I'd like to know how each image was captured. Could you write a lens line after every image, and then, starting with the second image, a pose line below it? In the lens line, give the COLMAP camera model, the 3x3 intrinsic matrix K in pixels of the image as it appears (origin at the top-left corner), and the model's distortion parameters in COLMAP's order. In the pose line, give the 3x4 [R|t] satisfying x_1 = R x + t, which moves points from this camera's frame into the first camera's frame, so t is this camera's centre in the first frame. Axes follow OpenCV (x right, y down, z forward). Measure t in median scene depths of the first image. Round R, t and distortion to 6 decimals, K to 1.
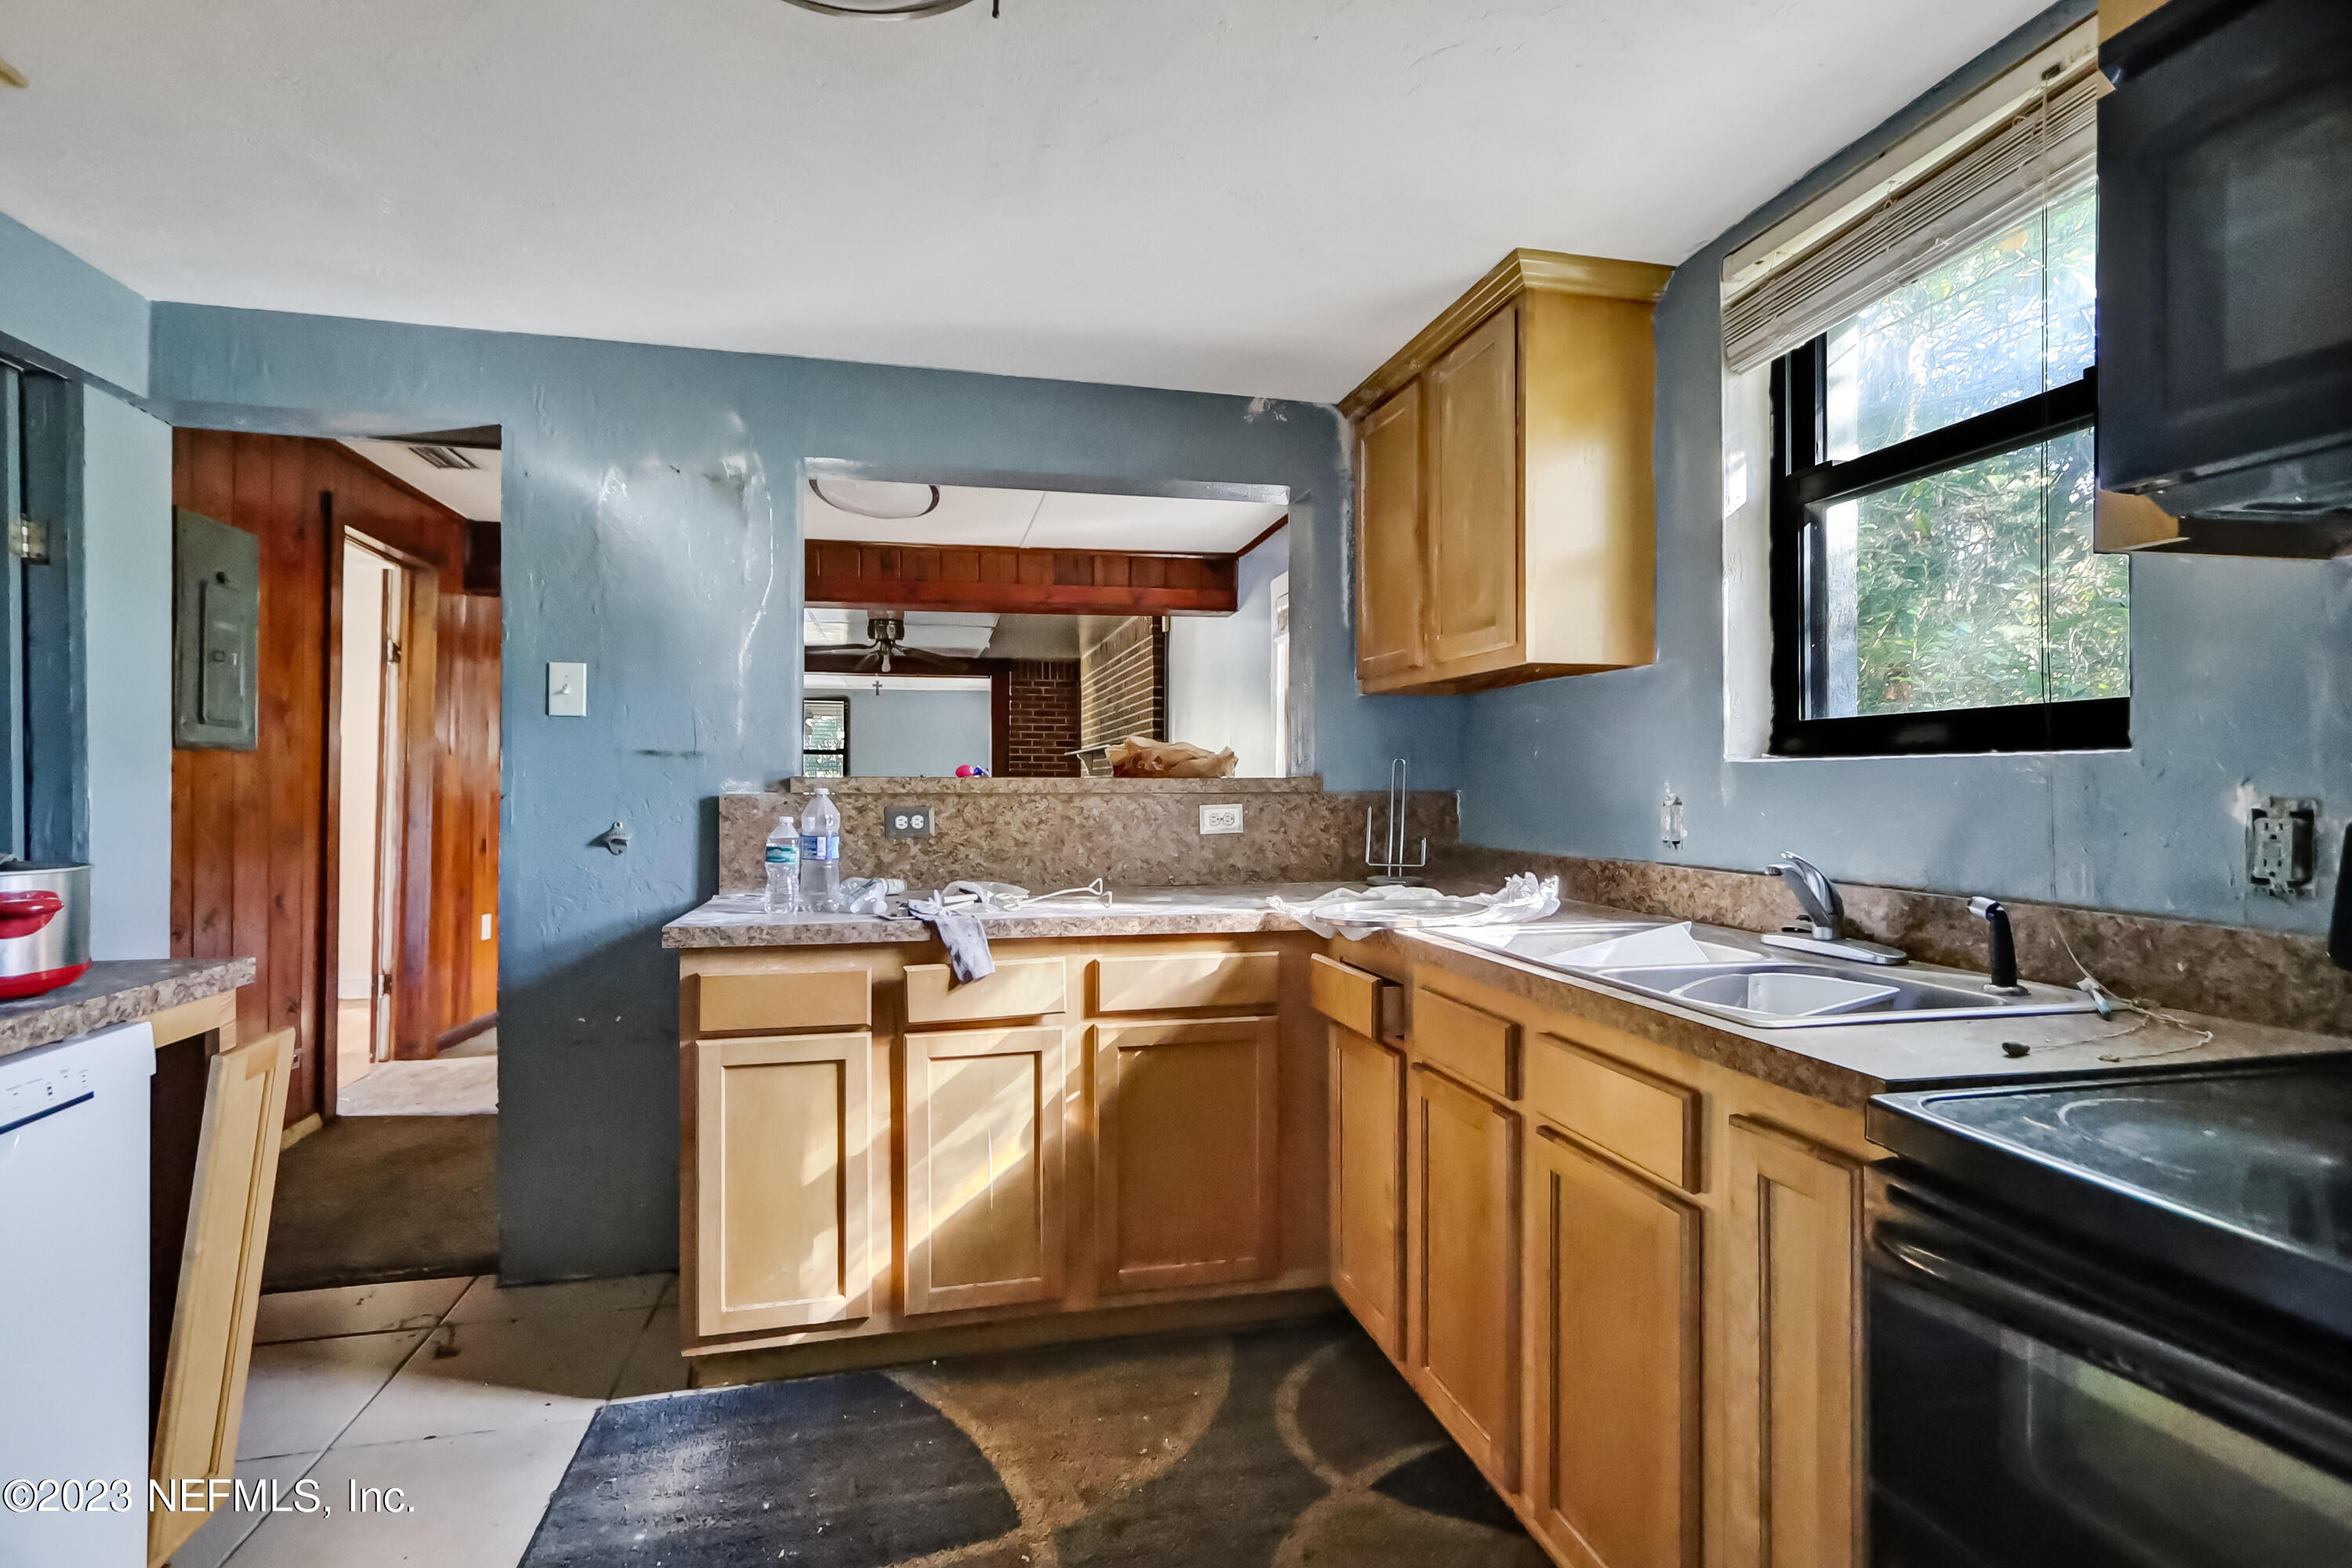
lens RADIAL K [[1096.4, 0, 1166.9], [0, 1096.4, 776.1], [0, 0, 1]] dist [0.004761, 0.000695]
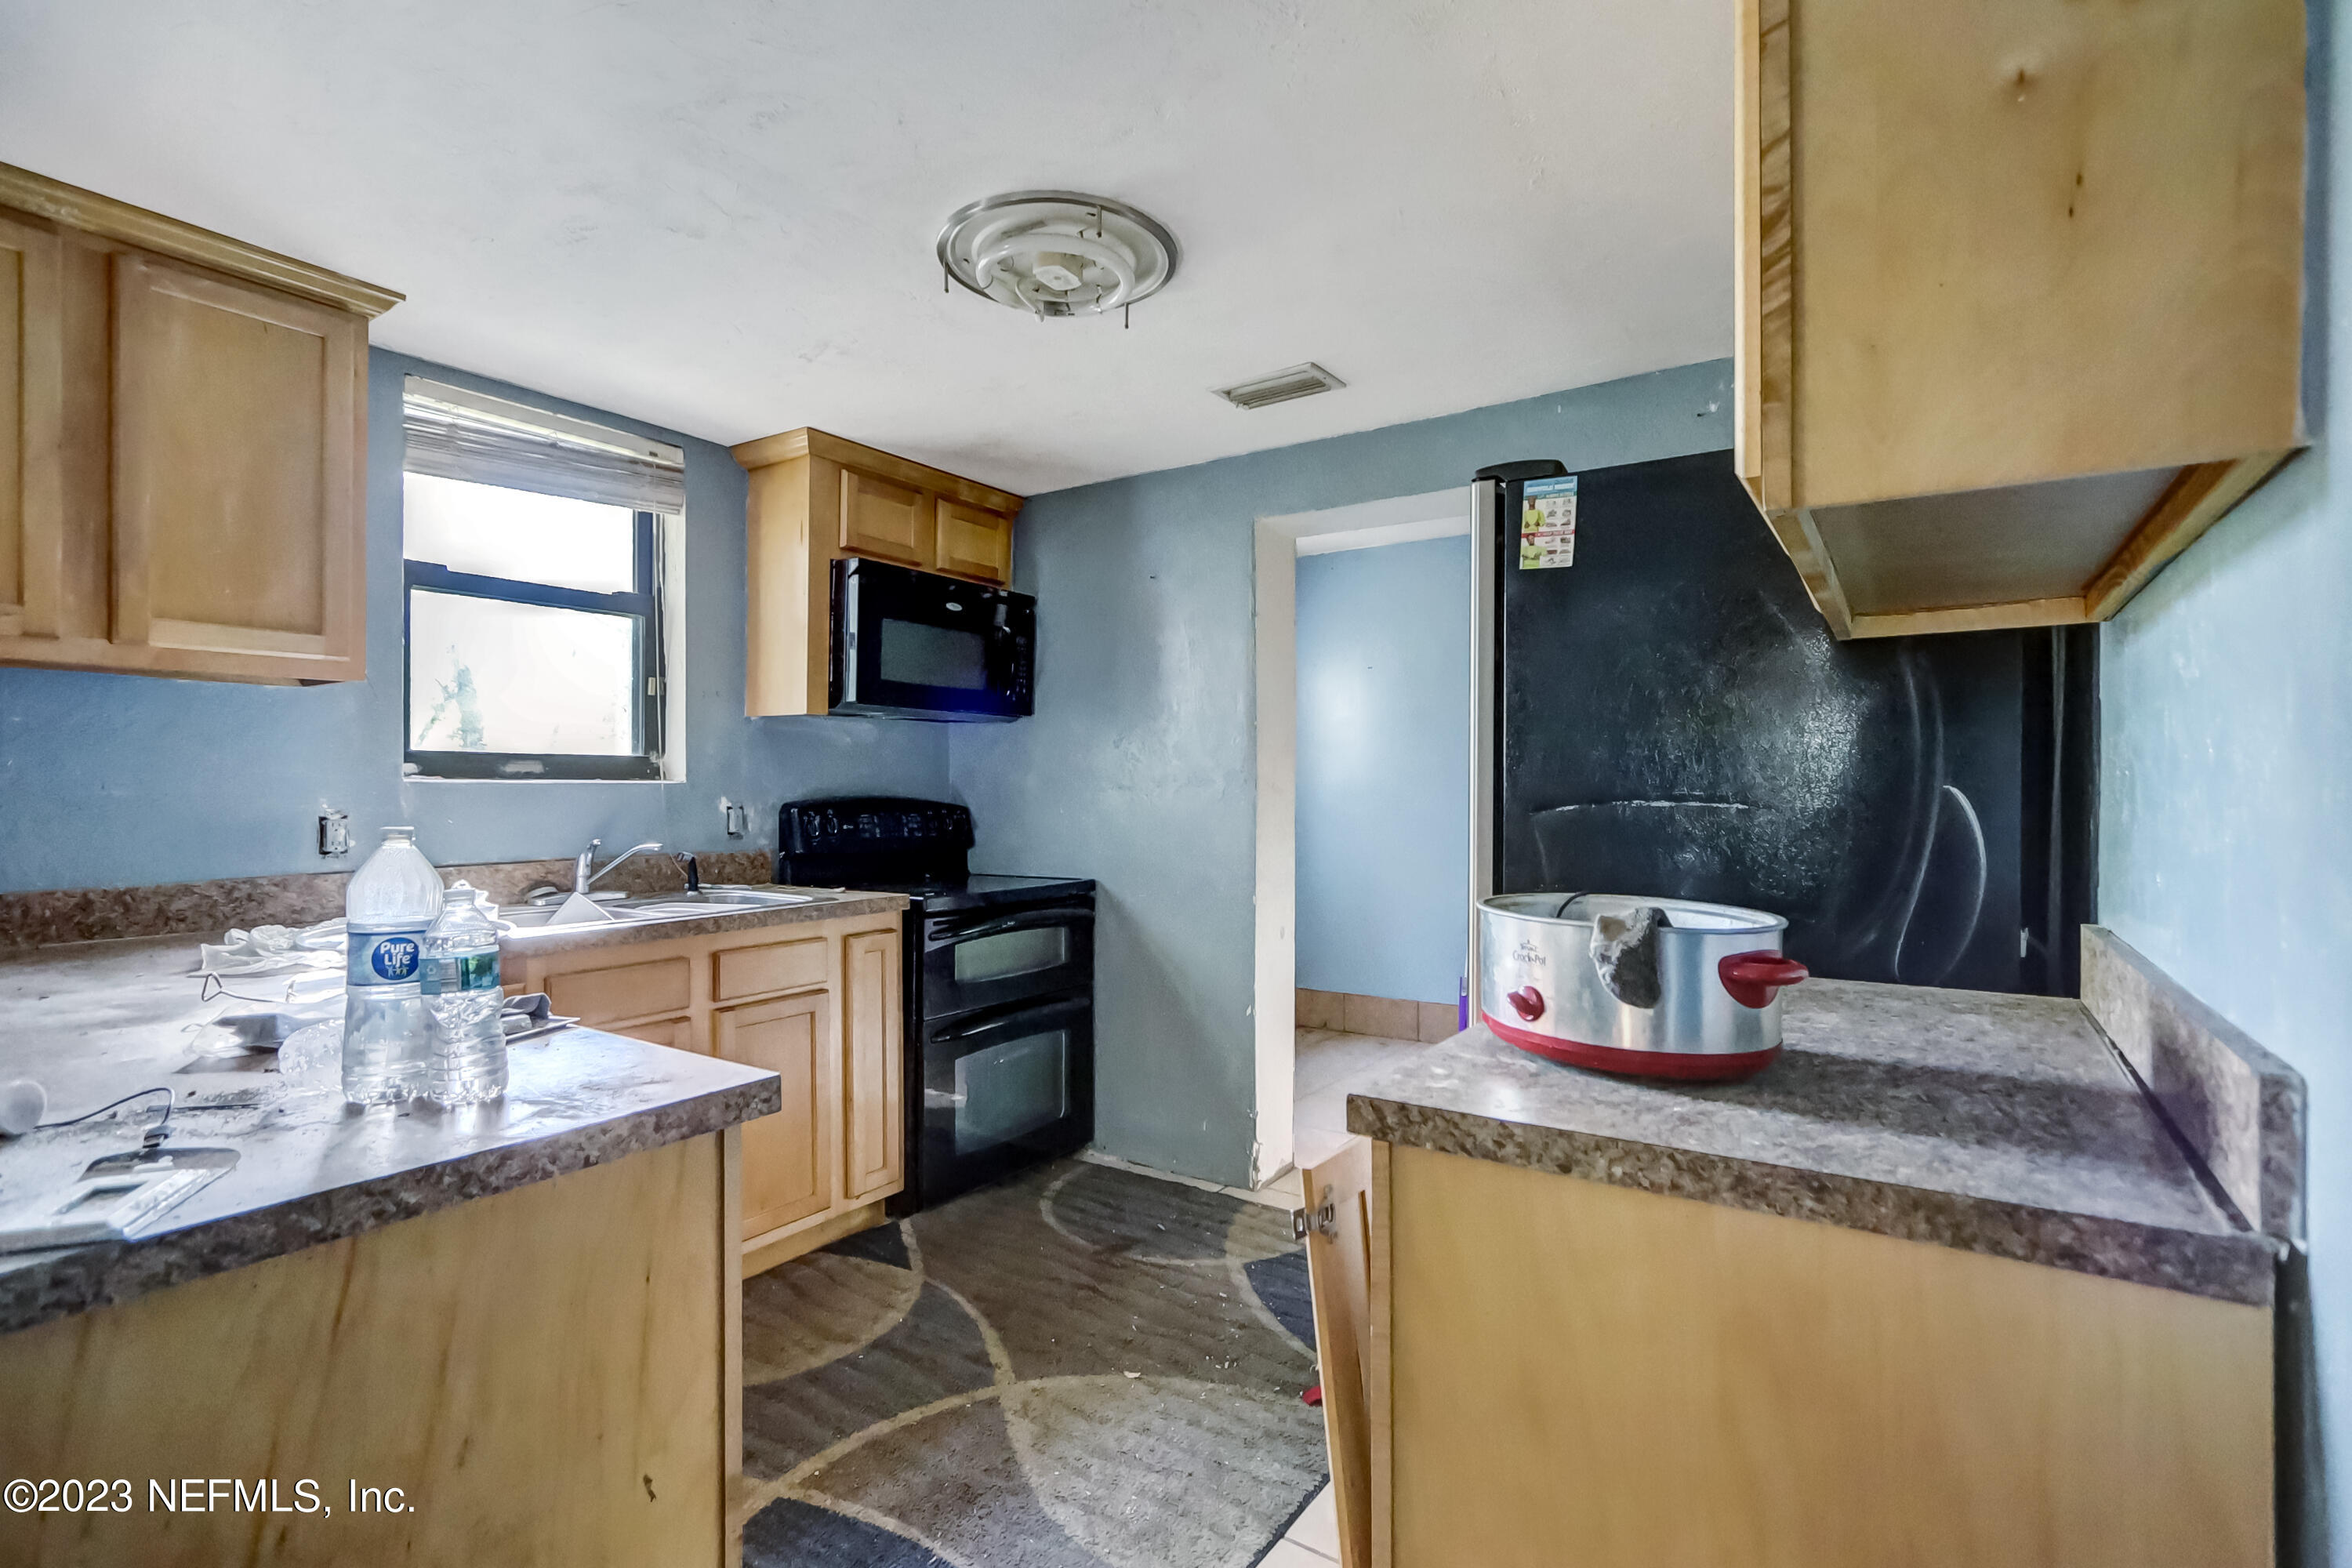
lens RADIAL K [[1096.4, 0, 1166.9], [0, 1096.4, 776.1], [0, 0, 1]] dist [0.004761, 0.000695]
pose [[-0.675298, 0.011991, 0.737448, -0.896751], [-0.000988, 0.999852, -0.017162, 0.001270], [-0.737545, -0.012318, -0.675186, 1.096119]]
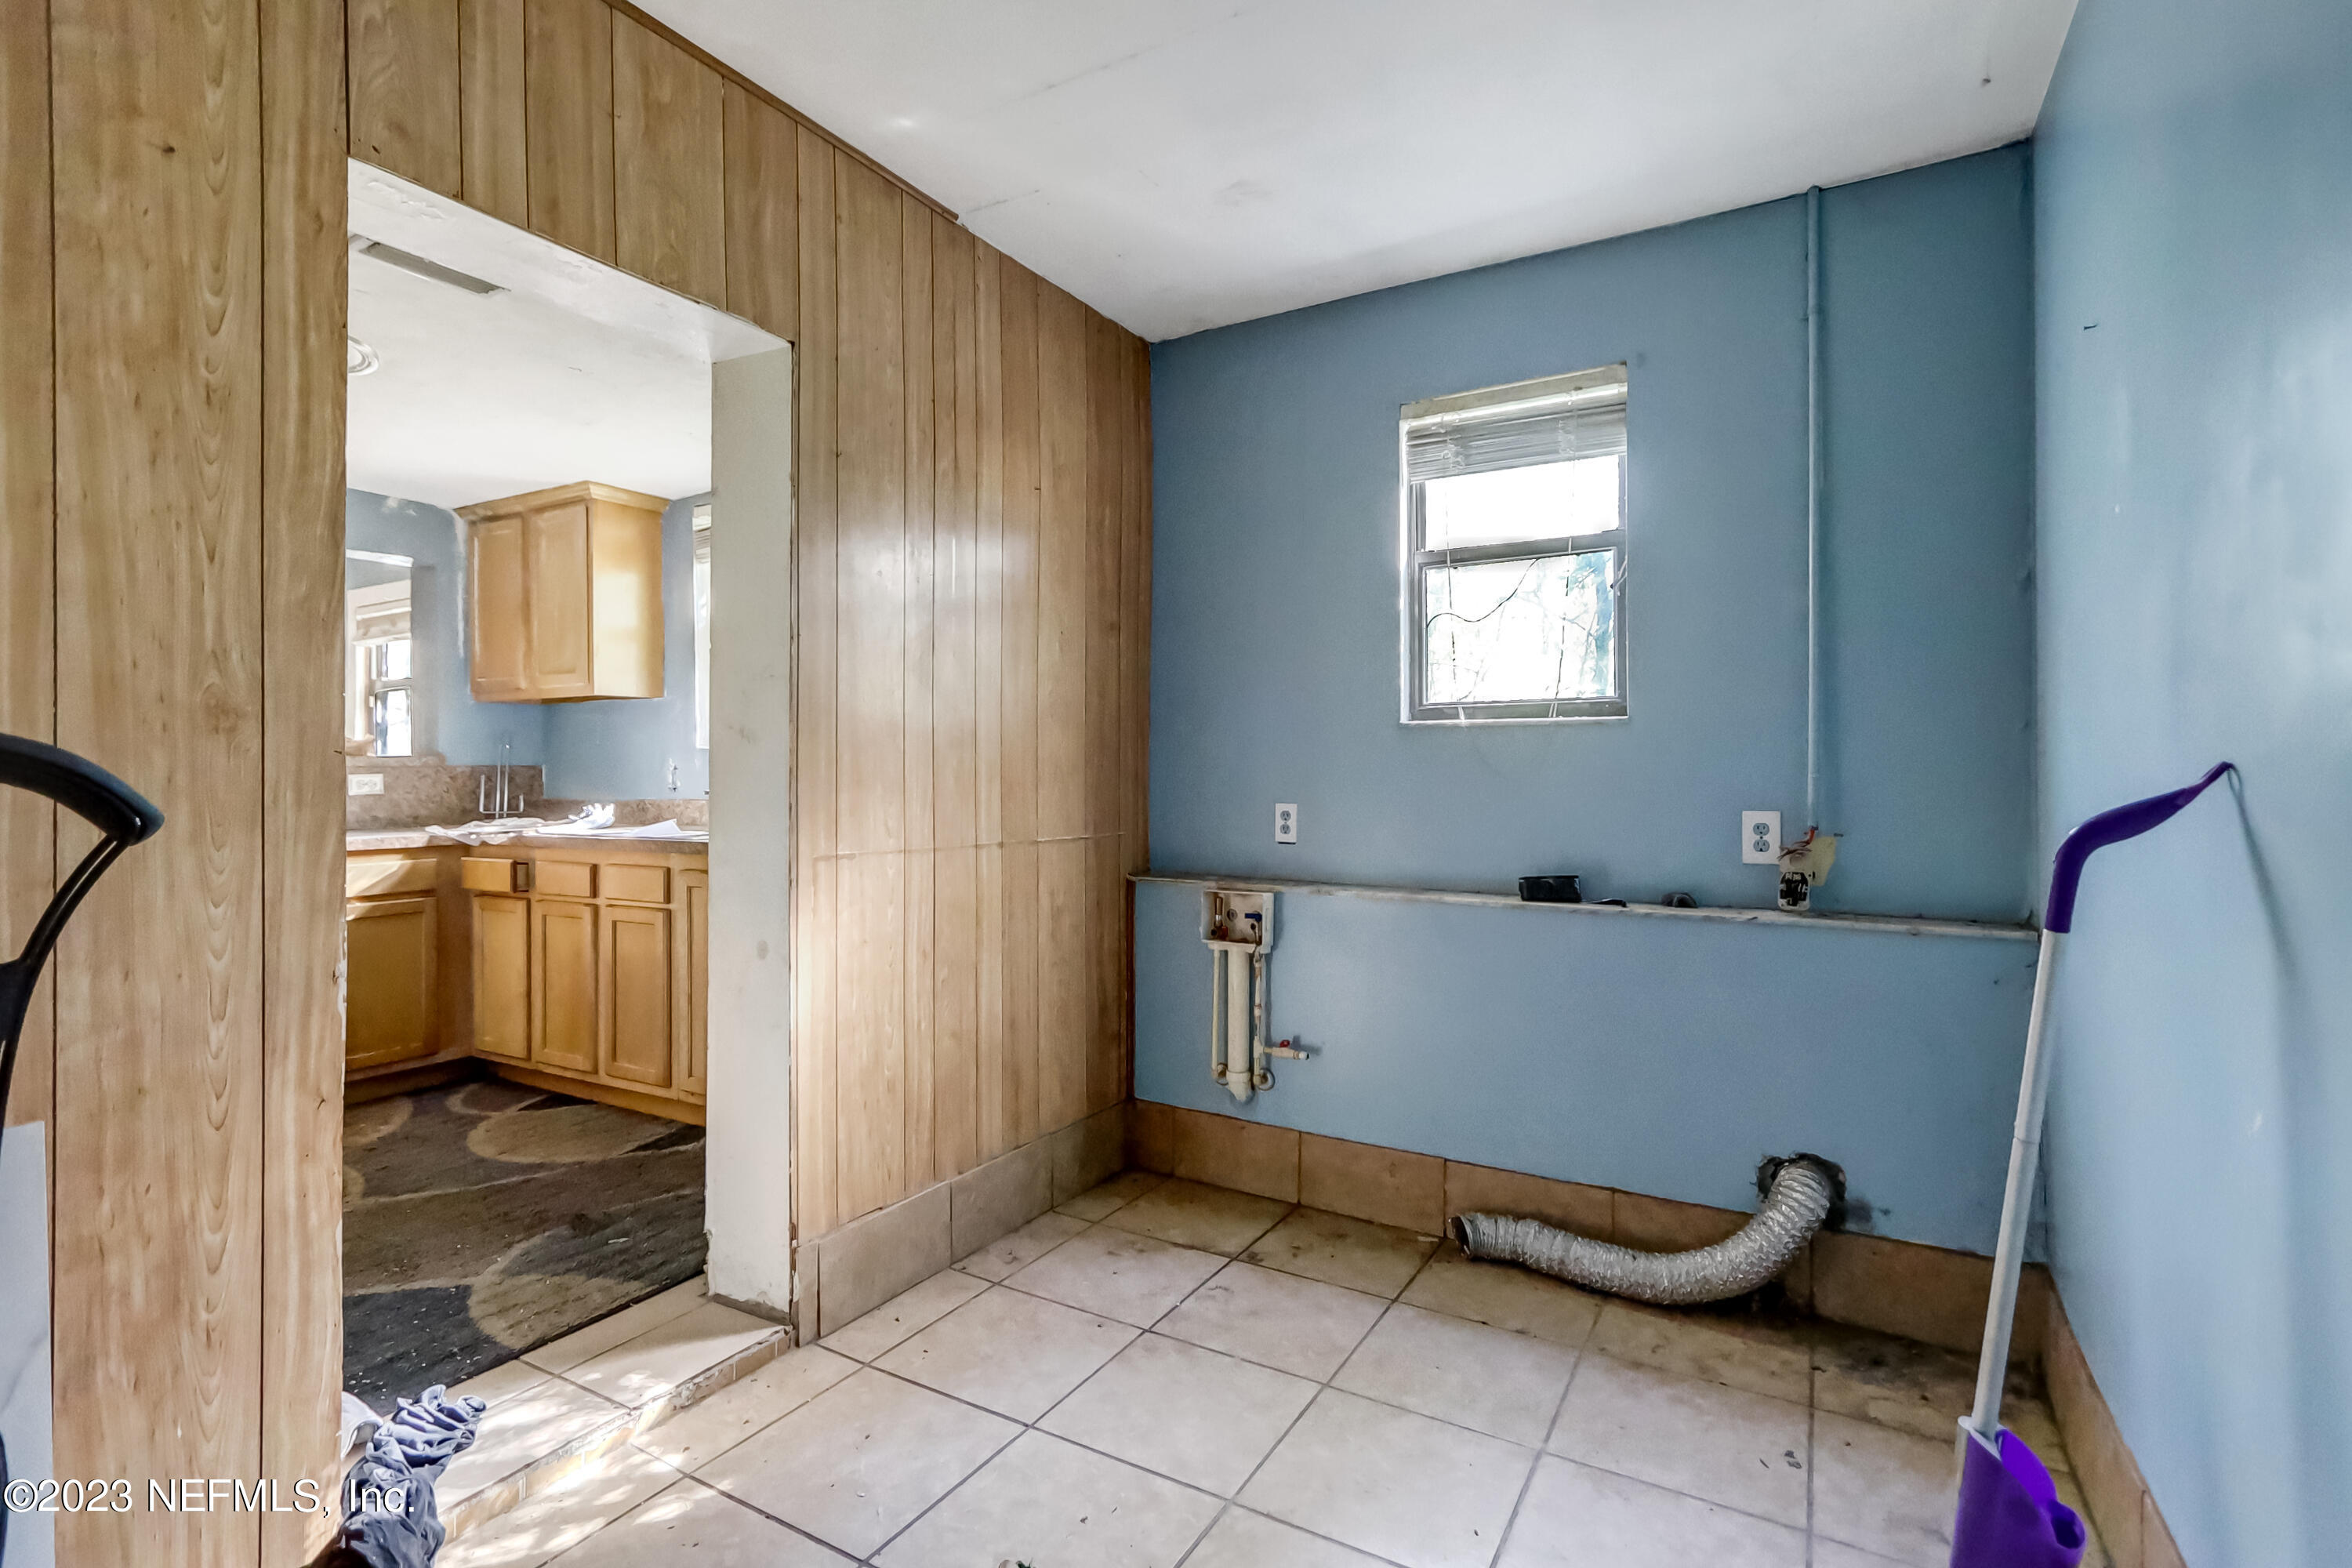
lens RADIAL K [[1096.4, 0, 1166.9], [0, 1096.4, 776.1], [0, 0, 1]] dist [0.004761, 0.000695]
pose [[0.684009, -0.009962, 0.729405, -0.372410], [0.000663, 0.999915, 0.013035, 0.013016], [-0.729473, -0.008433, 0.683957, -0.997888]]
